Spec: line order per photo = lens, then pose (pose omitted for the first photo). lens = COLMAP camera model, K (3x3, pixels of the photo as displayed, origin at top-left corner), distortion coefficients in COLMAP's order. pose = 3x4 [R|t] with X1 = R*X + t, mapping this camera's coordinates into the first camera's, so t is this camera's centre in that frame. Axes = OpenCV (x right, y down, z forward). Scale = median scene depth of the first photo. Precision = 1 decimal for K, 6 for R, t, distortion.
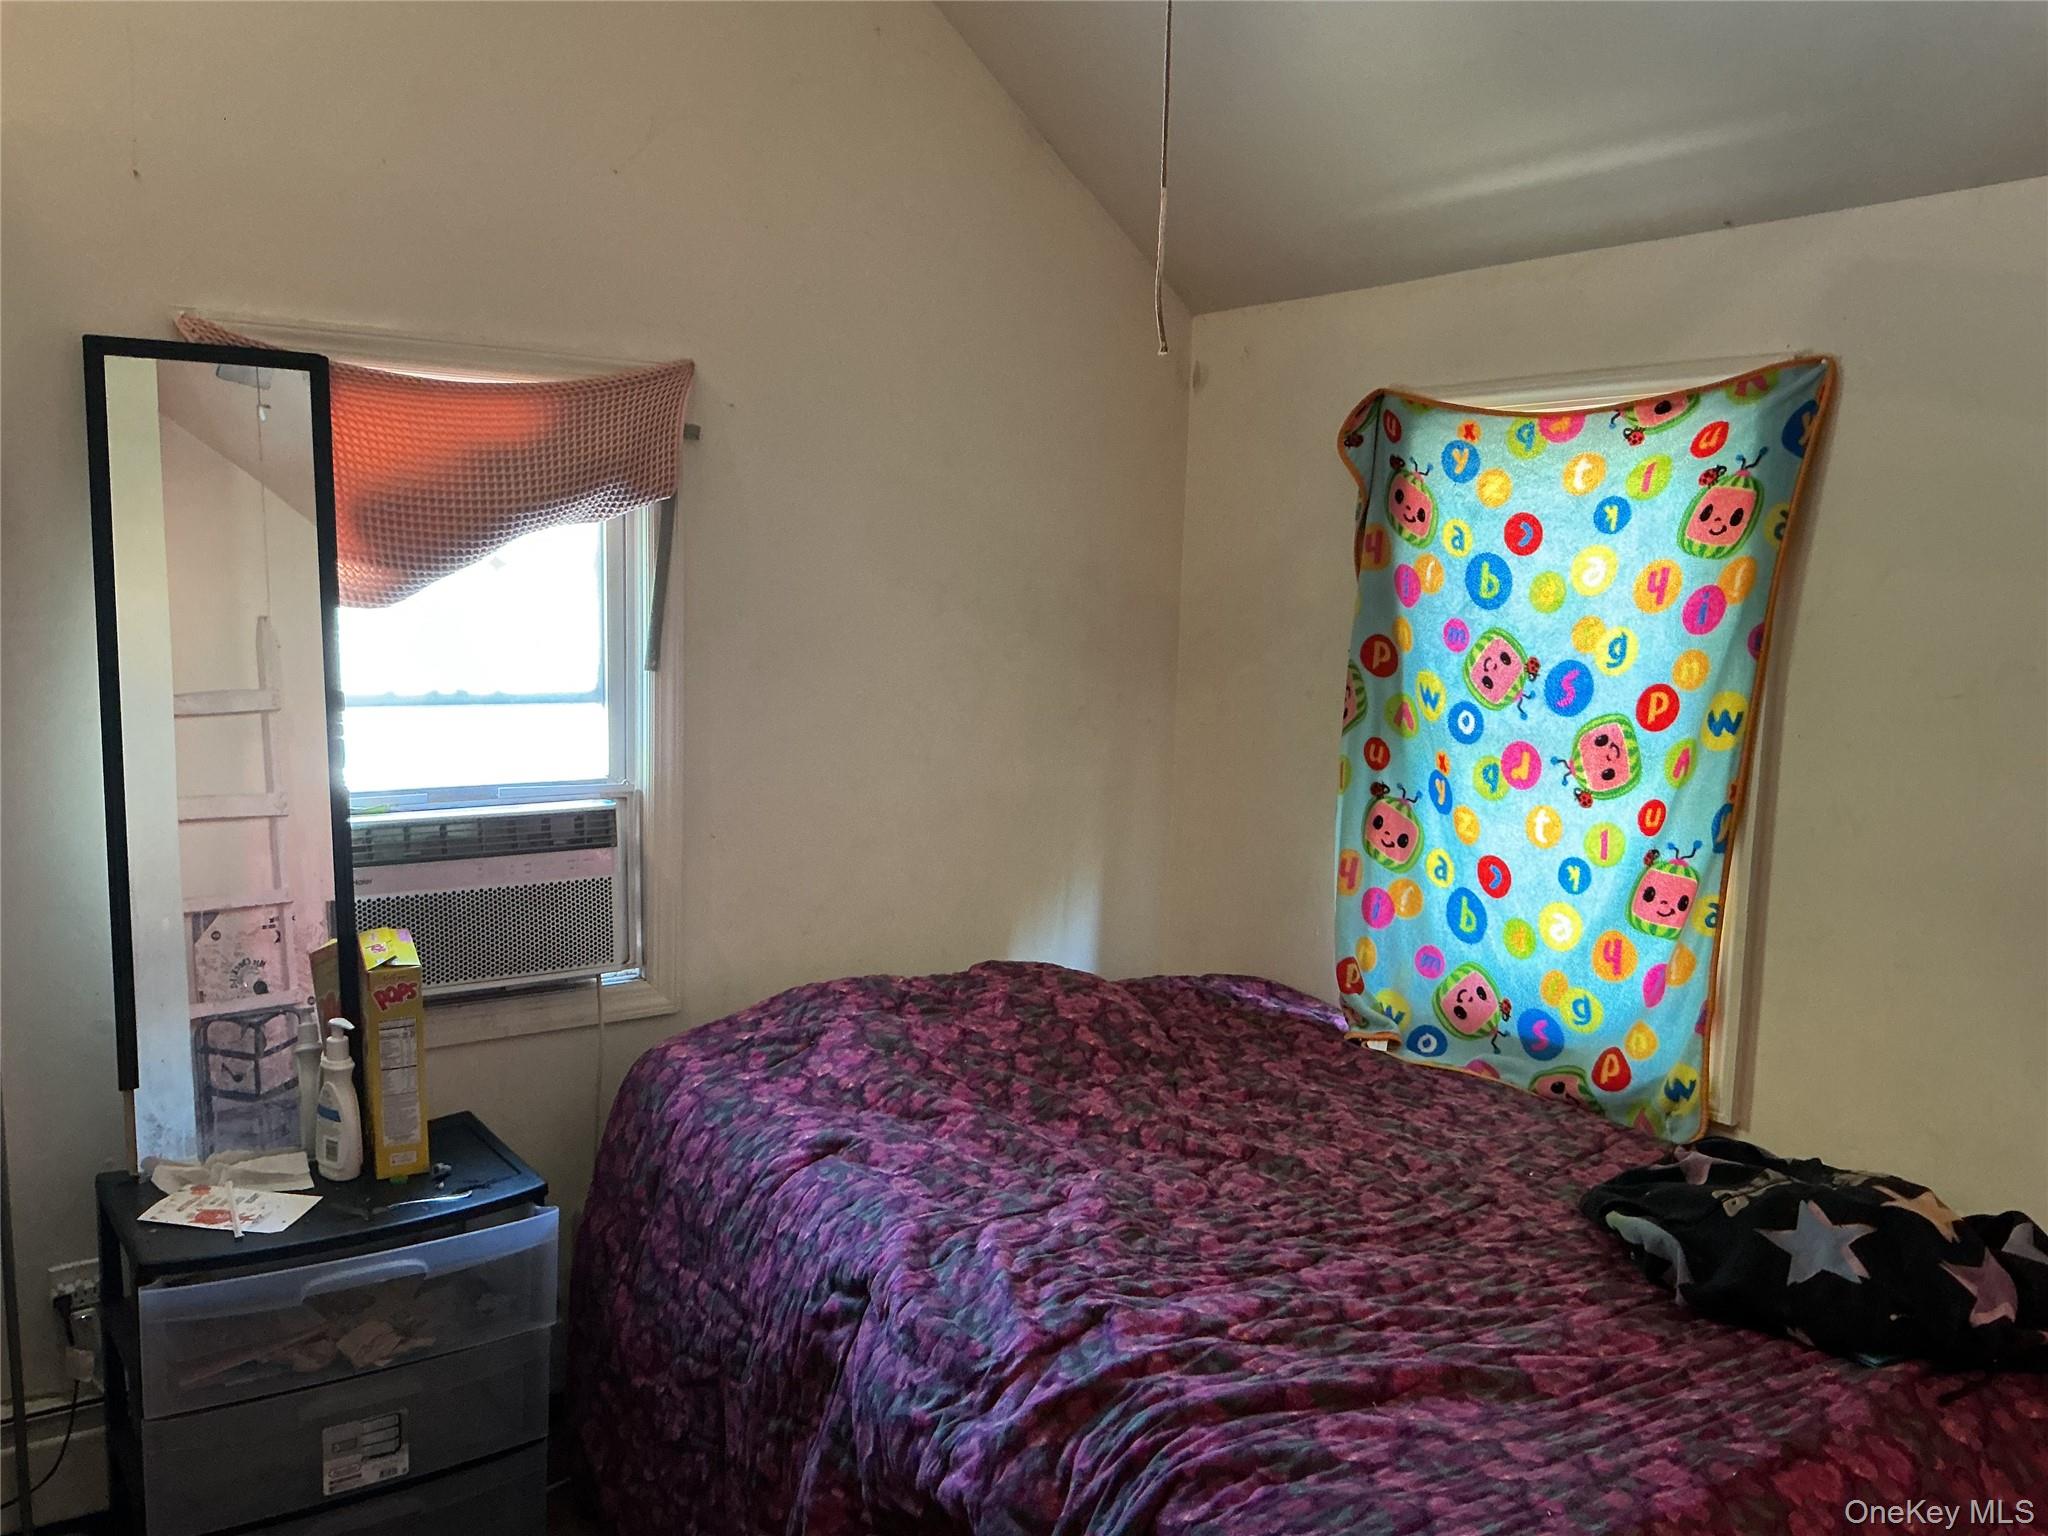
lens RADIAL K [[1708.4, 0, 1013.7], [0, 1708.4, 764.4], [0, 0, 1]] dist [0.075929, -0.149076]
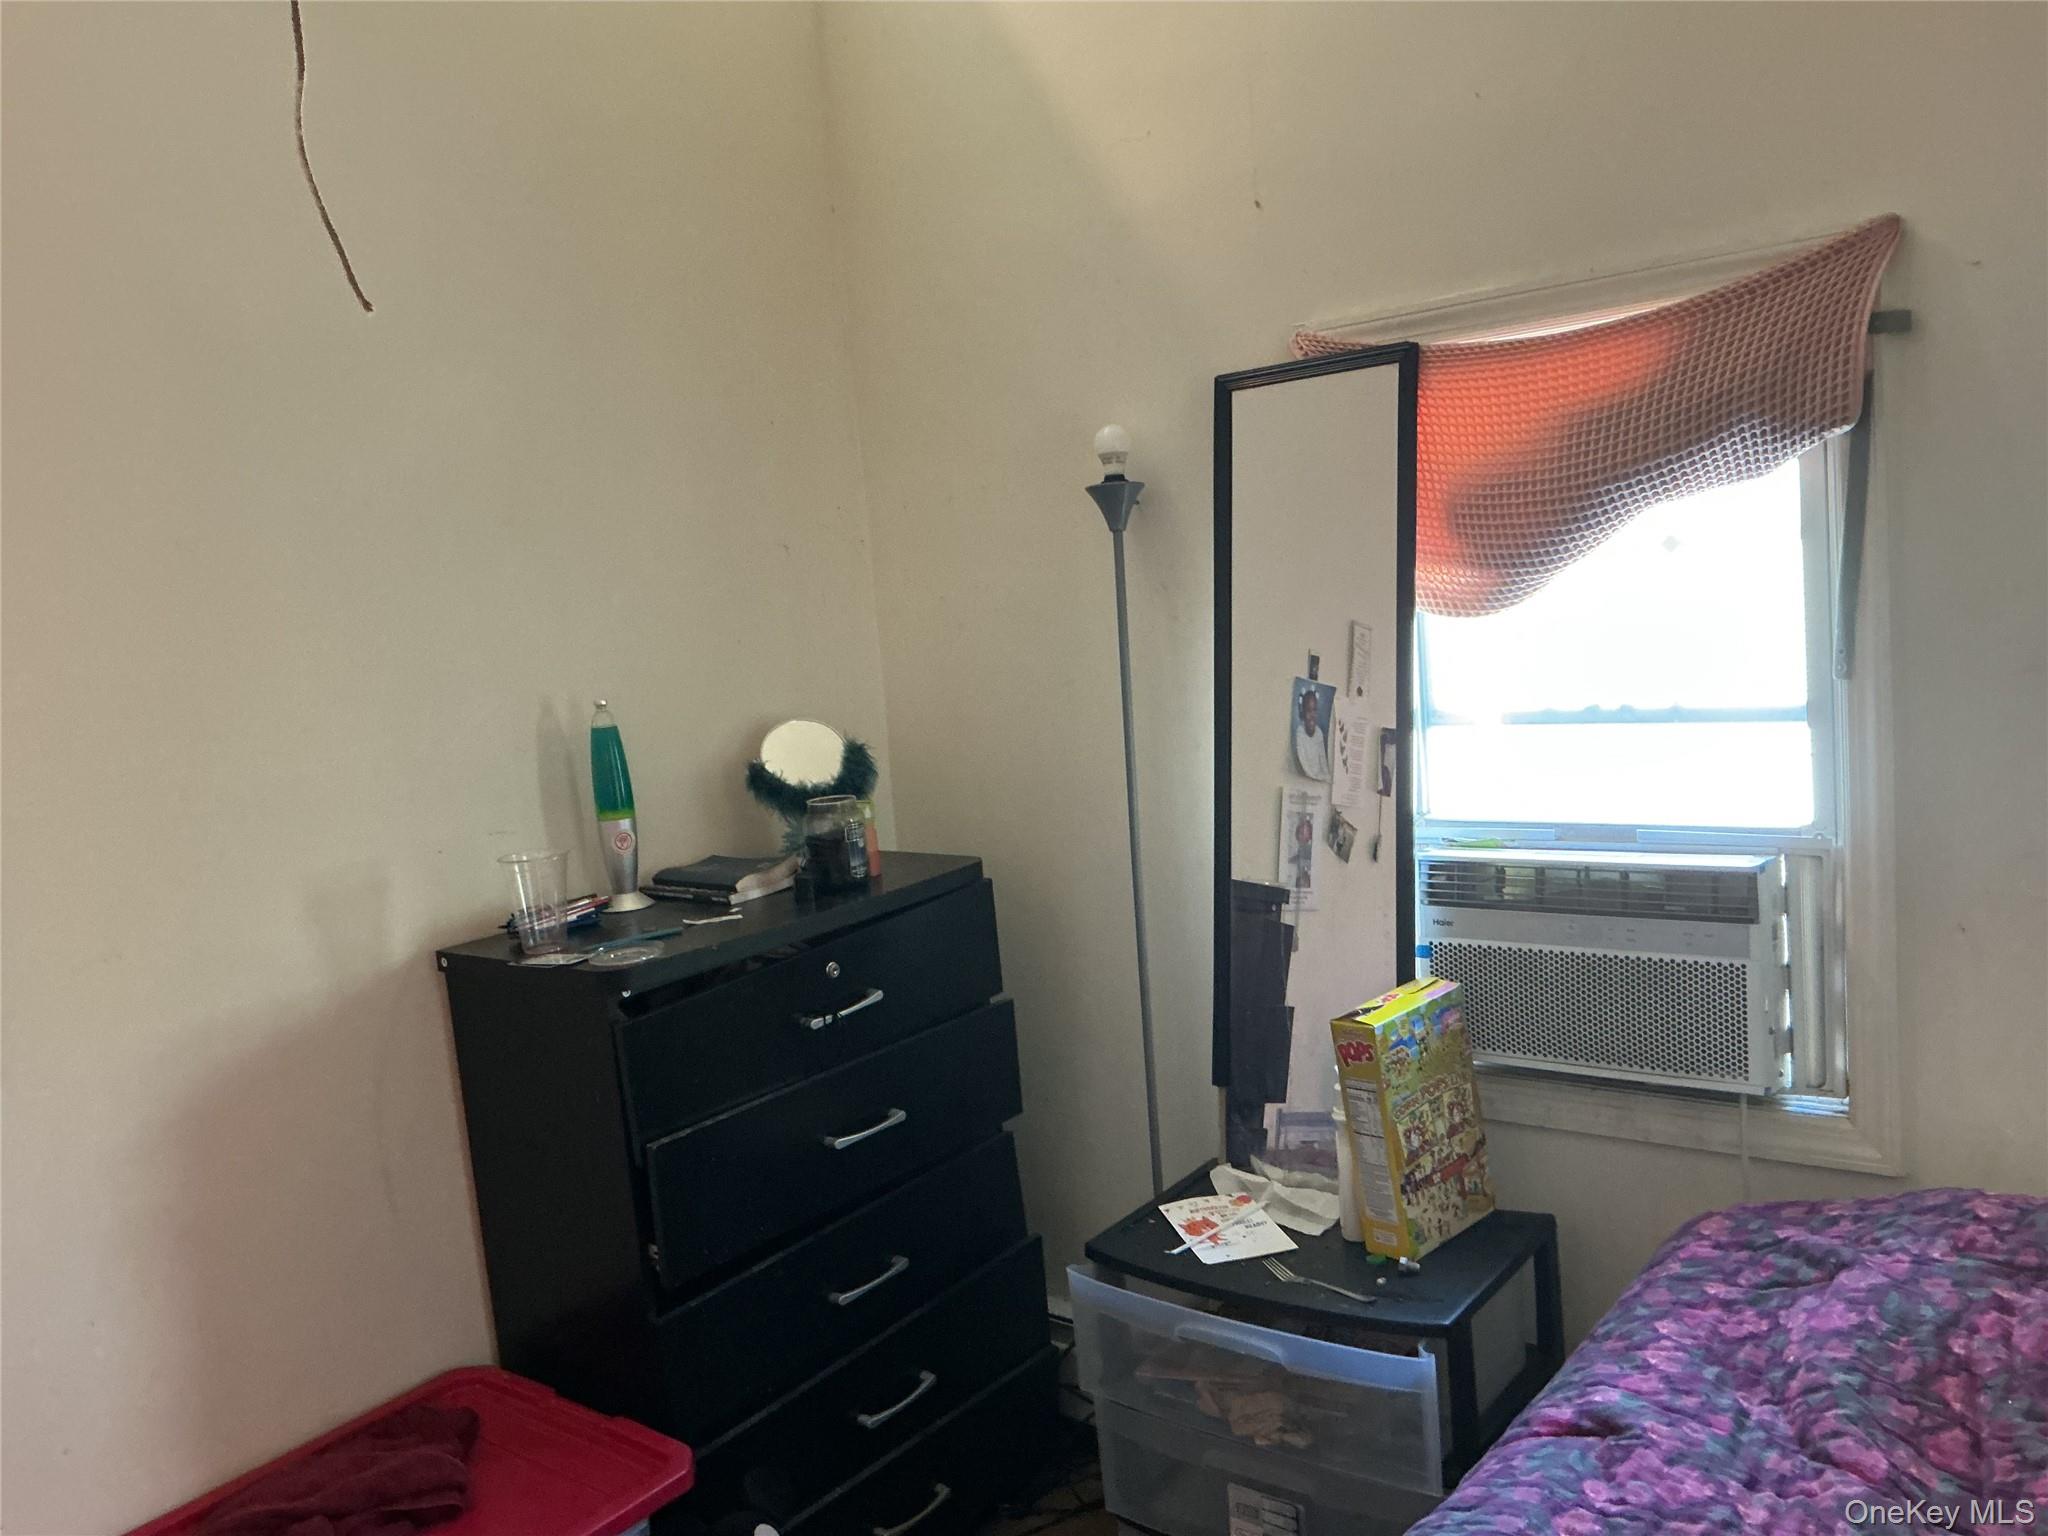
lens RADIAL K [[1708.4, 0, 1041.6], [0, 1708.4, 762.1], [0, 0, 1]] dist [0.075929, -0.149076]
pose [[0.265085, 0.051946, -0.962825, 0.435691], [-0.016837, 0.998645, 0.049243, -0.058072], [0.964078, 0.003158, 0.265600, 0.578961]]
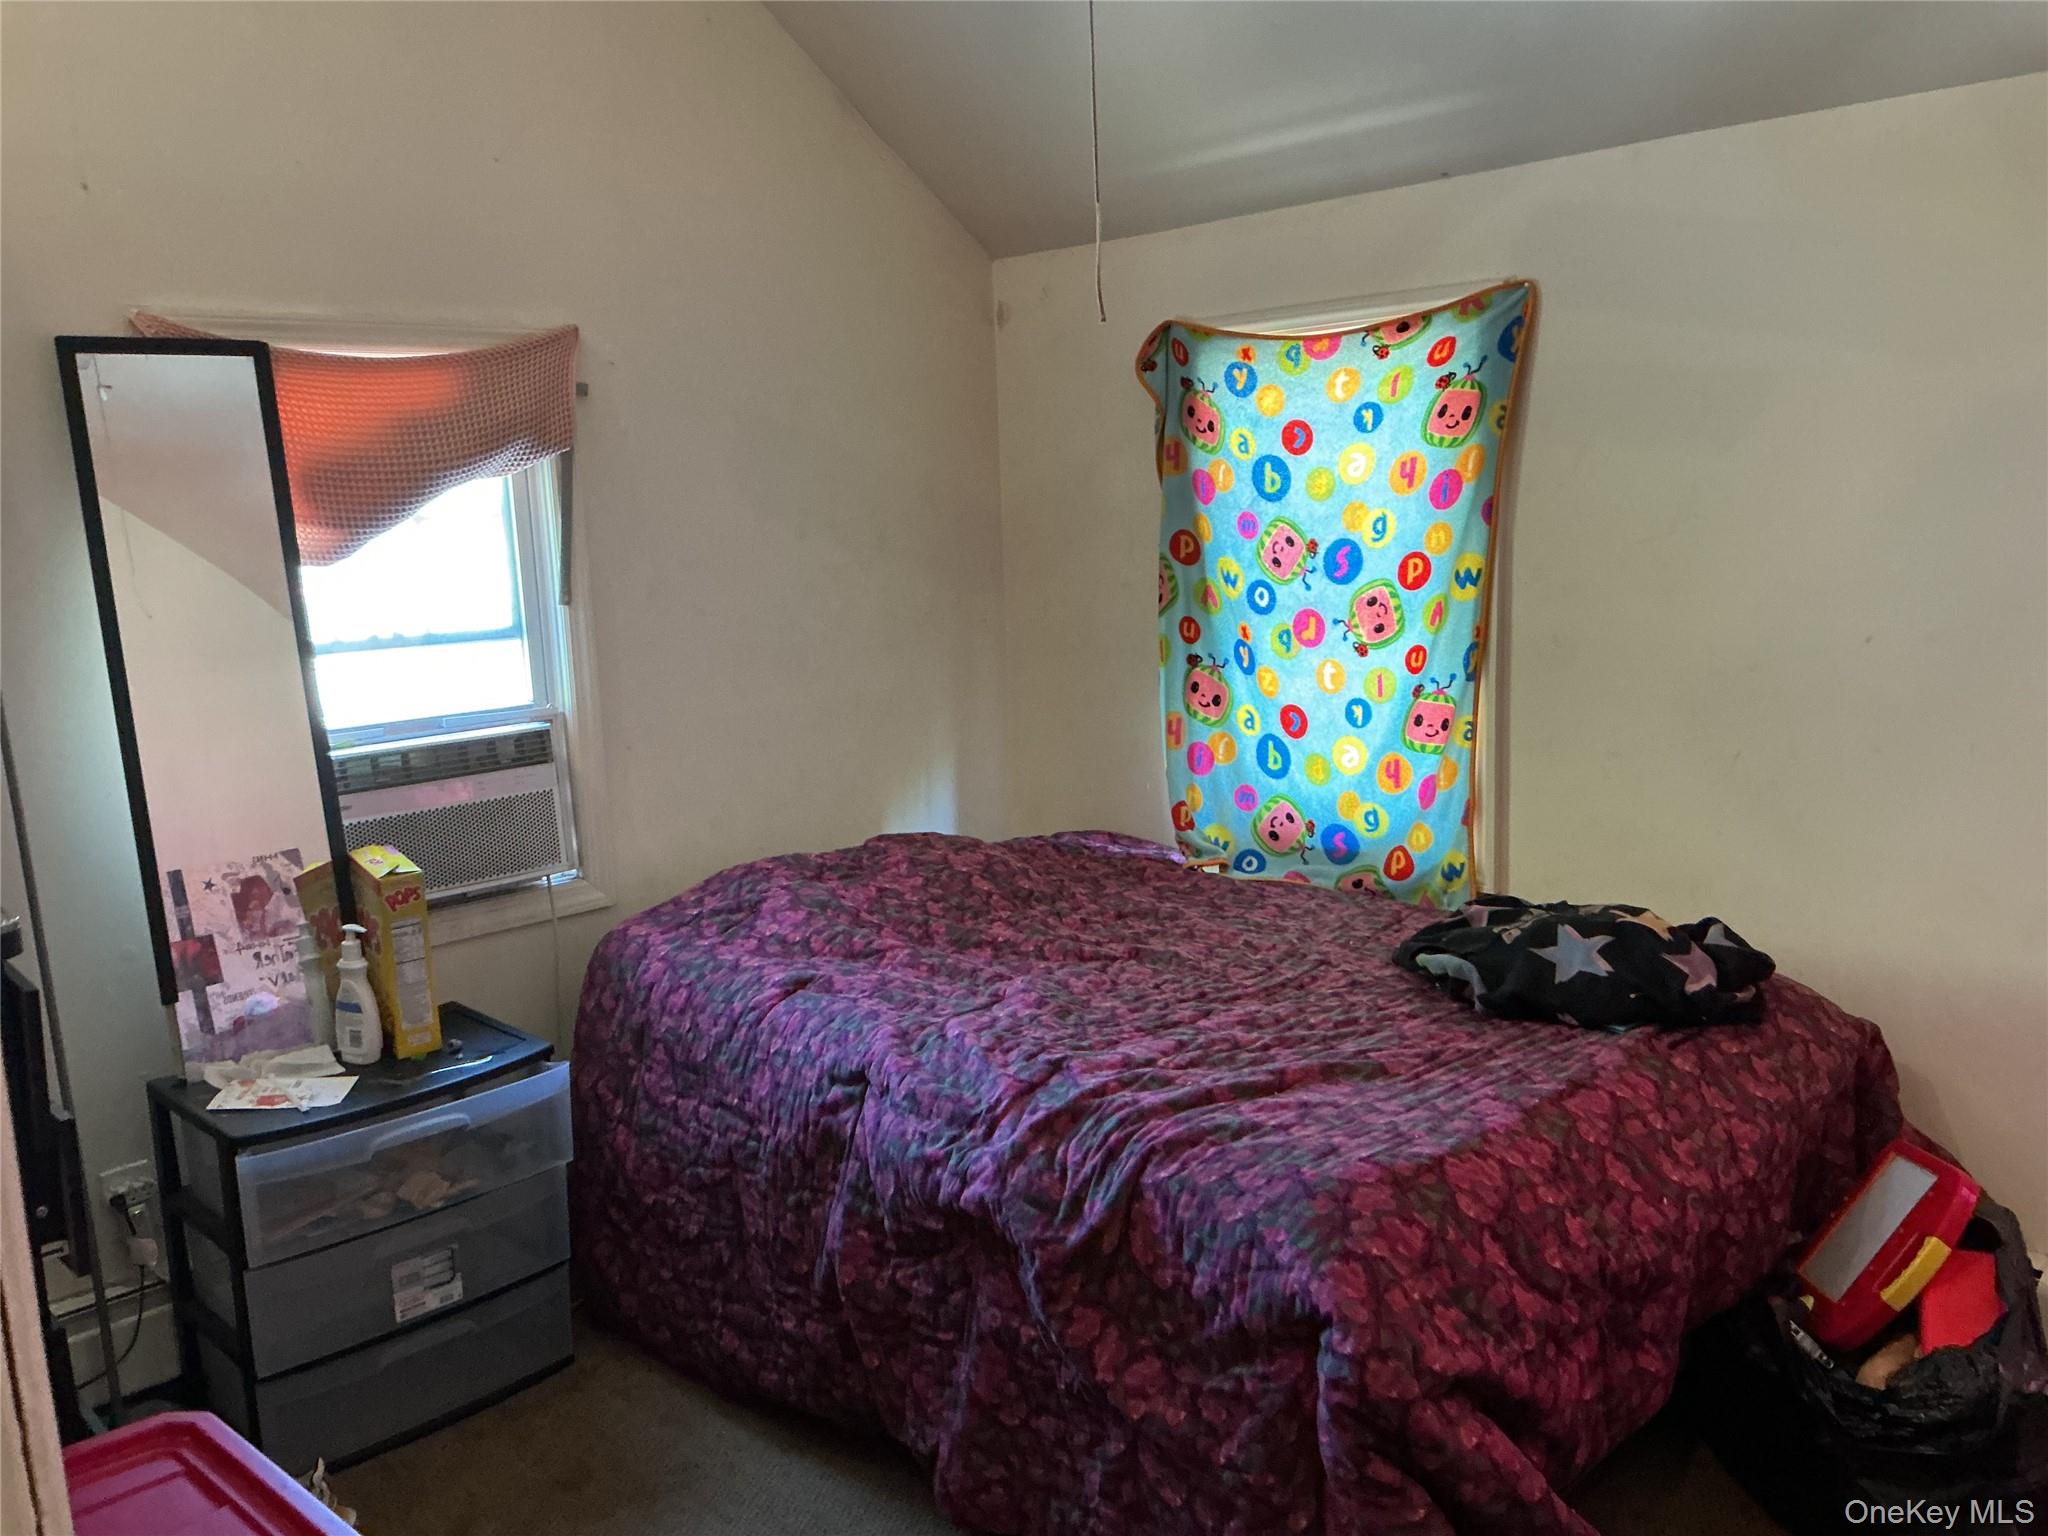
lens RADIAL K [[1708.4, 0, 1016.6], [0, 1708.4, 779.7], [0, 0, 1]] dist [0.075929, -0.149076]
pose [[0.983264, -0.093034, 0.156642, -0.123735], [0.085030, 0.994743, 0.057060, 0.023182], [-0.161127, -0.042786, 0.986006, -0.193810]]
